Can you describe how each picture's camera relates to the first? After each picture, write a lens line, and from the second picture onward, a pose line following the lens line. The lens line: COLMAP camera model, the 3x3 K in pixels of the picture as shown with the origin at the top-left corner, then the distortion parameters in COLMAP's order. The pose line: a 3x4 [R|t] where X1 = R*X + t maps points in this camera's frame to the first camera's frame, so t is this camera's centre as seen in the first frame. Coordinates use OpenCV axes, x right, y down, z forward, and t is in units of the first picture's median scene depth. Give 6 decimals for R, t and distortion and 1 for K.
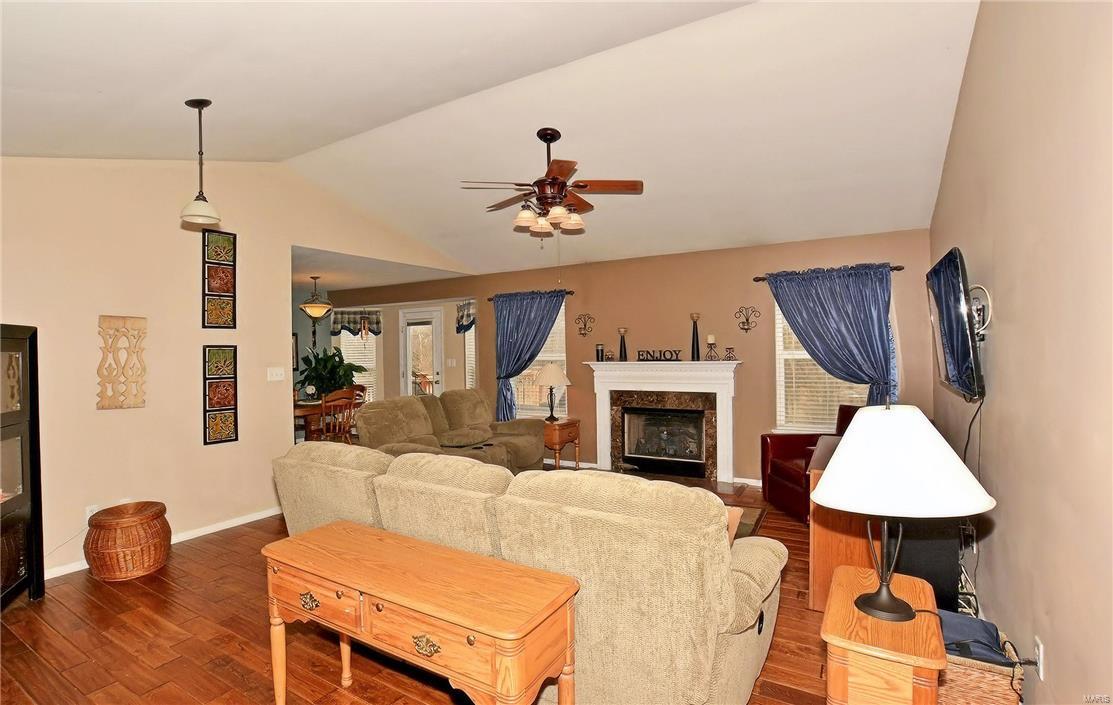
lens RADIAL K [[506.1, 0, 559.0], [0, 506.1, 357.8], [0, 0, 1]] dist [-0.002982, -0.000036]
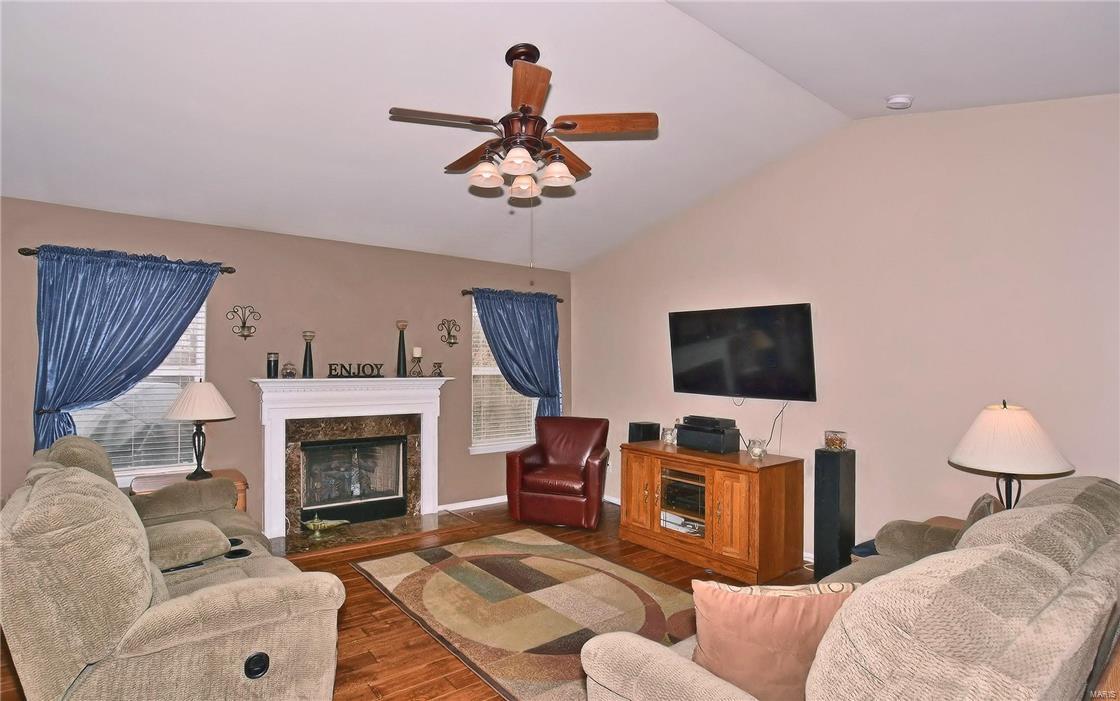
lens RADIAL K [[621.3, 0, 561.0], [0, 621.3, 351.6], [0, 0, 1]] dist [0.005199, 0.001021]
pose [[0.396397, 0.036207, 0.917365, -0.559263], [-0.006113, 0.999304, -0.036799, -0.000145], [-0.918059, 0.008979, 0.396343, 0.330978]]
